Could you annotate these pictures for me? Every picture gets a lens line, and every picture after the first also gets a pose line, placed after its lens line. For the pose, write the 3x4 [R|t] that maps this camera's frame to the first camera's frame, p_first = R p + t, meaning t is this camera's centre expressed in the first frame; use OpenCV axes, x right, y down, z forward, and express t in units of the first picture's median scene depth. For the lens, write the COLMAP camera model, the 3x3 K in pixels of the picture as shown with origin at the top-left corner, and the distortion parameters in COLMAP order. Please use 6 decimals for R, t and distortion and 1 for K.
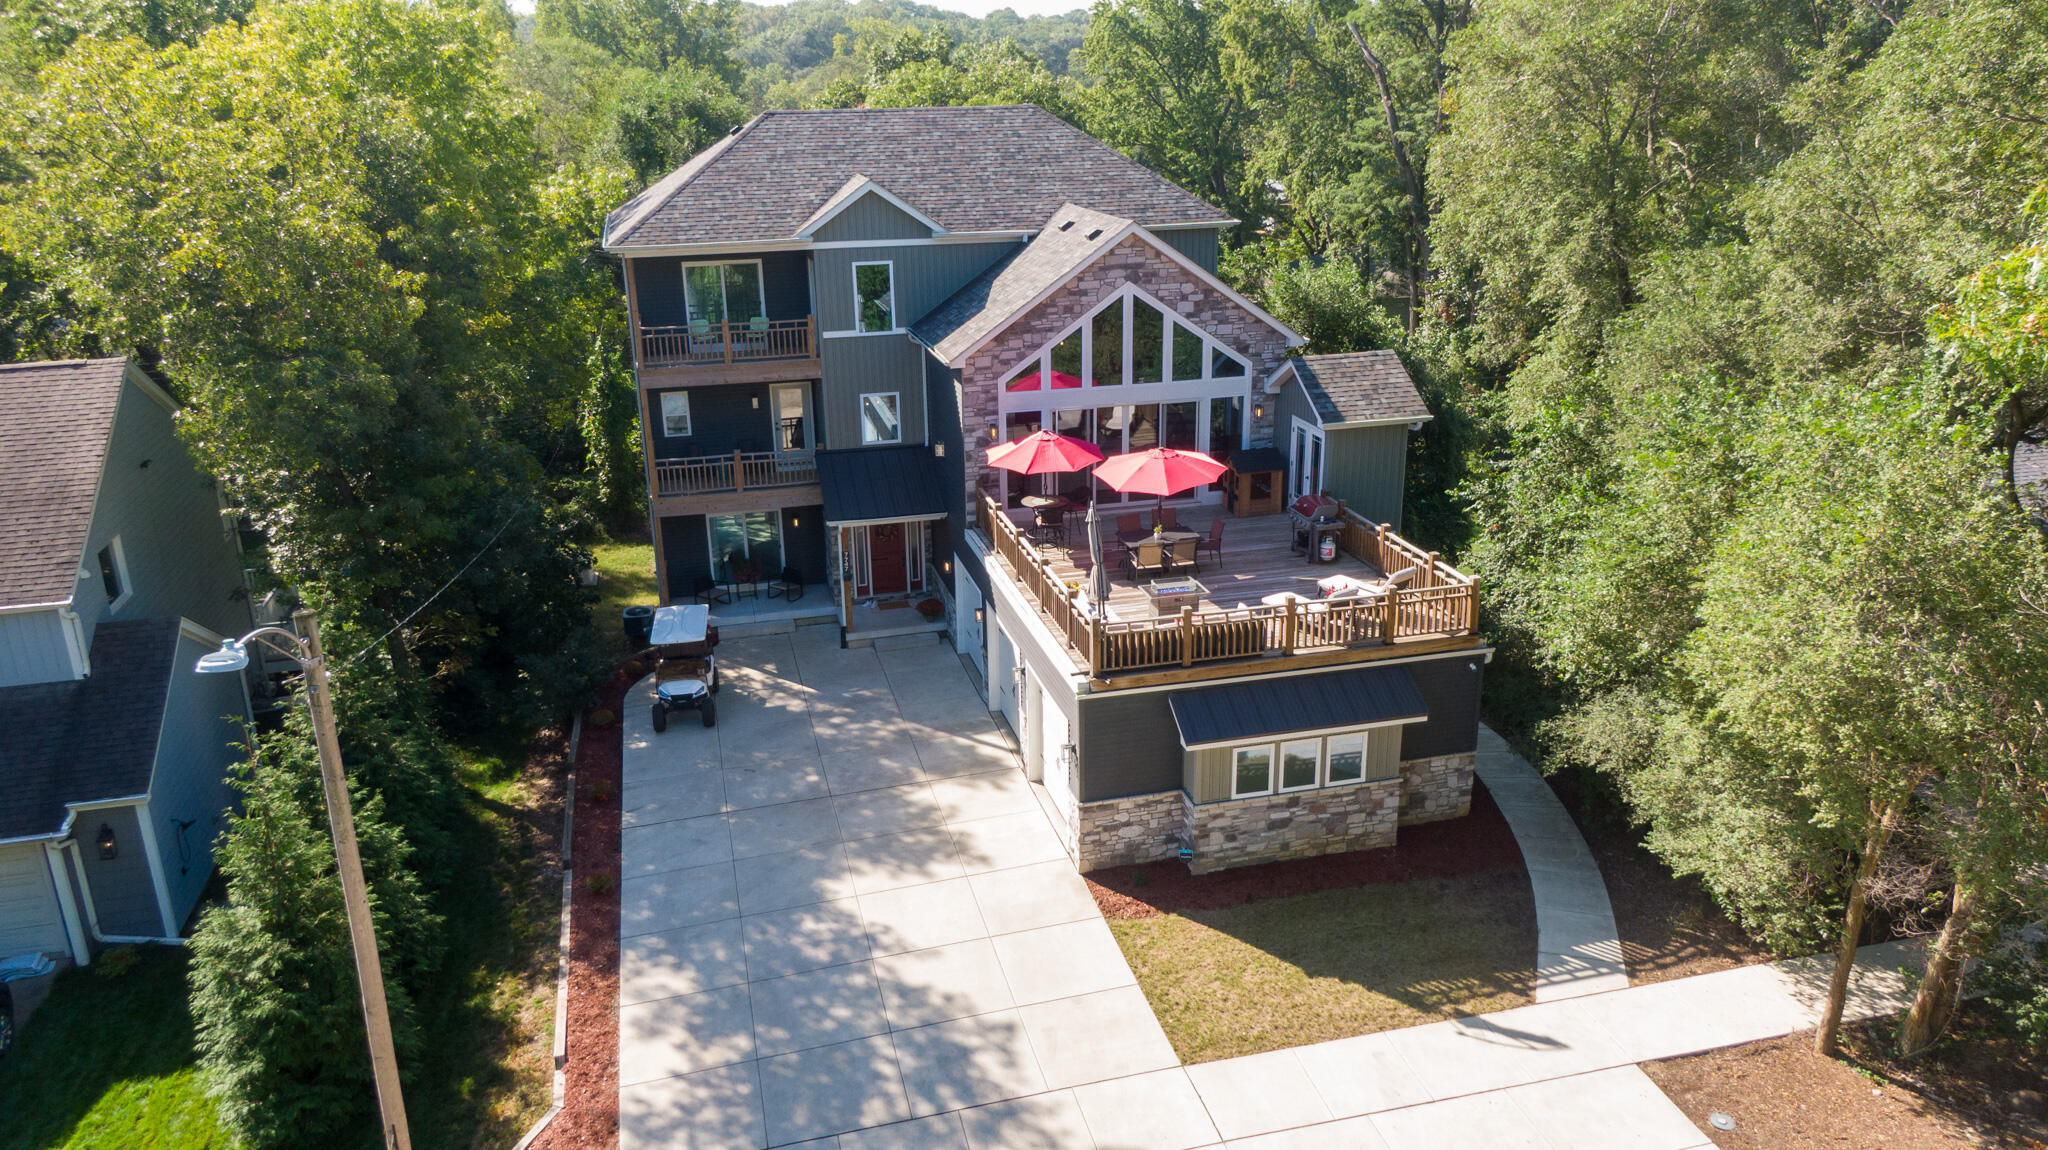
lens RADIAL K [[1454.6, 0, 1024.0], [0, 1454.6, 575.0], [0, 0, 1]] dist [0.054455, -0.082632]
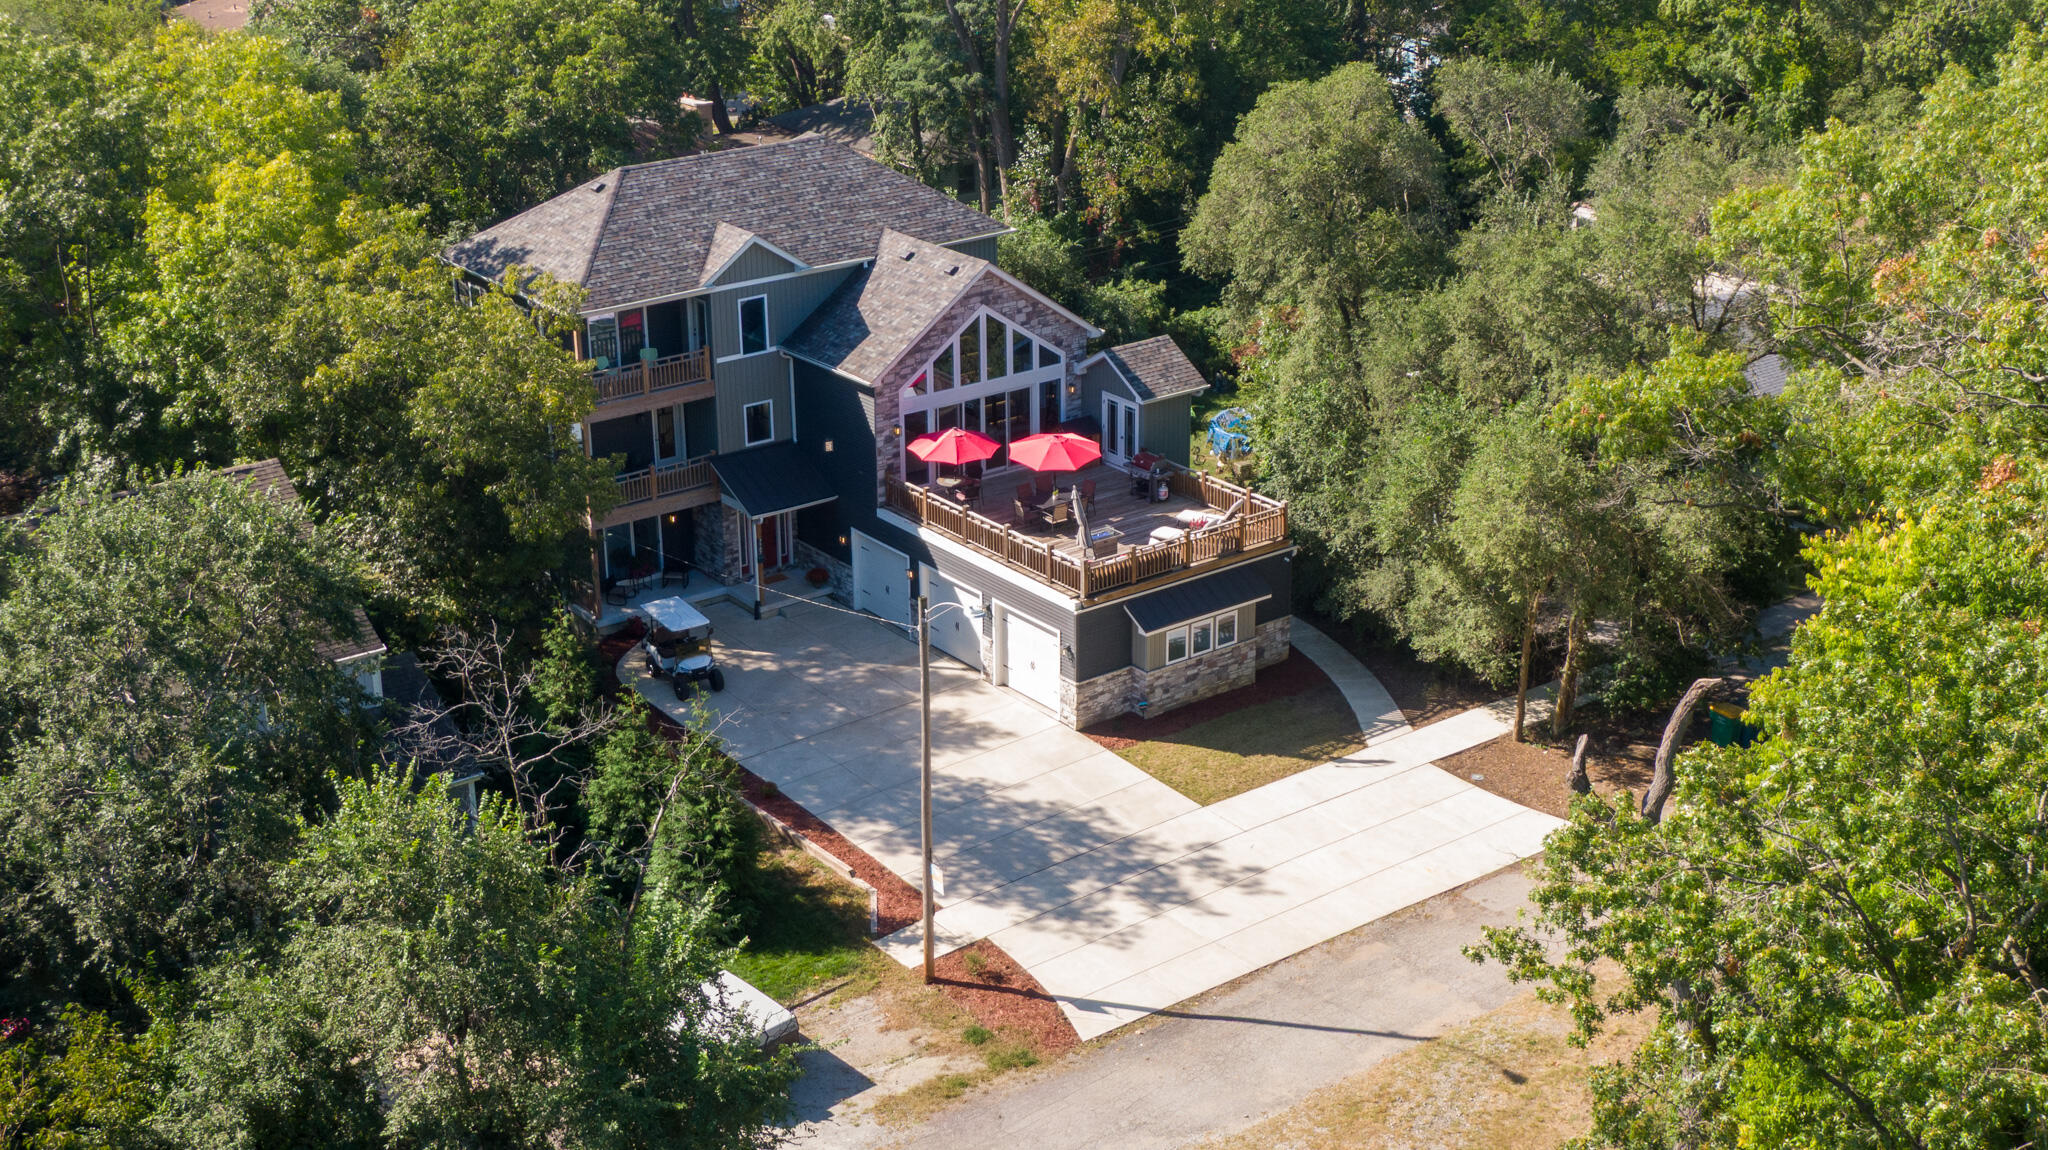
lens RADIAL K [[2684.0, 0, 1024.0], [0, 2684.0, 575.0], [0, 0, 1]] dist [0.089512, 0.002288]
pose [[0.918477, -0.135725, 0.371455, -1.017877], [0.122016, 0.990696, 0.060286, -0.127227], [-0.376182, -0.010047, 0.926492, -1.540629]]
